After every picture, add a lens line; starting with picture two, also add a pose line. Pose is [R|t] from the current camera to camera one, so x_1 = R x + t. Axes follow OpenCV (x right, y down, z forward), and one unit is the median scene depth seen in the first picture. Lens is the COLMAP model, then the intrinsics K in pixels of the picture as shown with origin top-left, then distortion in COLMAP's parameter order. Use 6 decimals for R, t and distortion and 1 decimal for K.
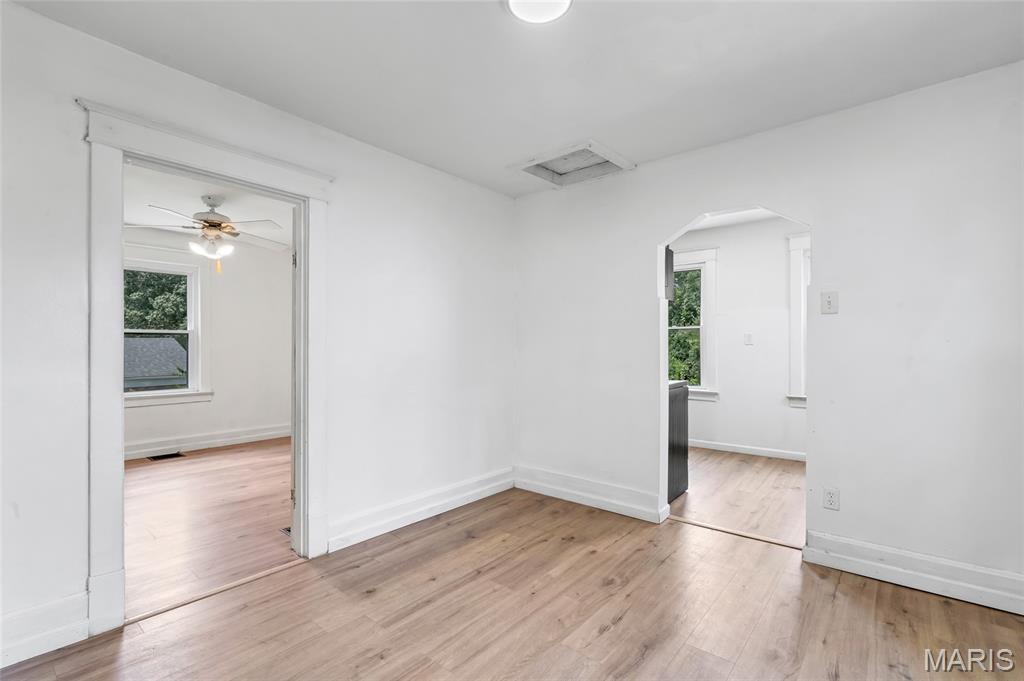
lens RADIAL K [[470.2, 0, 508.8], [0, 470.2, 342.6], [0, 0, 1]] dist [-0.003424, 0.000719]
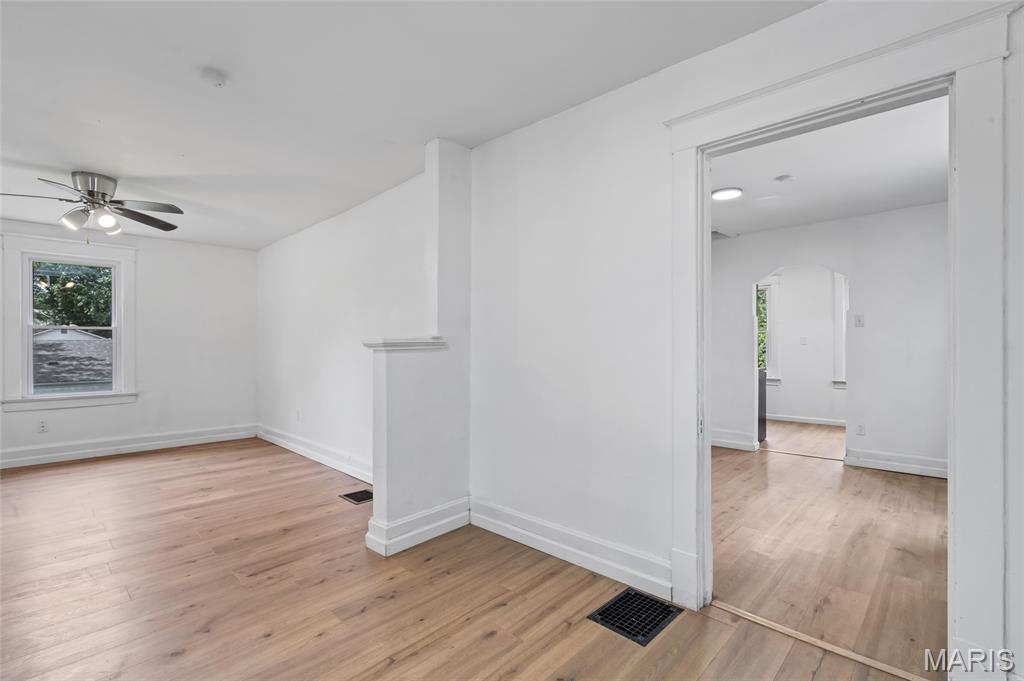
lens RADIAL K [[470.2, 0, 509.1], [0, 470.2, 343.6], [0, 0, 1]] dist [-0.003424, 0.000719]
pose [[0.998240, 0.000993, -0.059290, -0.345087], [-0.001054, 0.999999, -0.000995, 0.004240], [0.059289, 0.001056, 0.998240, -0.548599]]
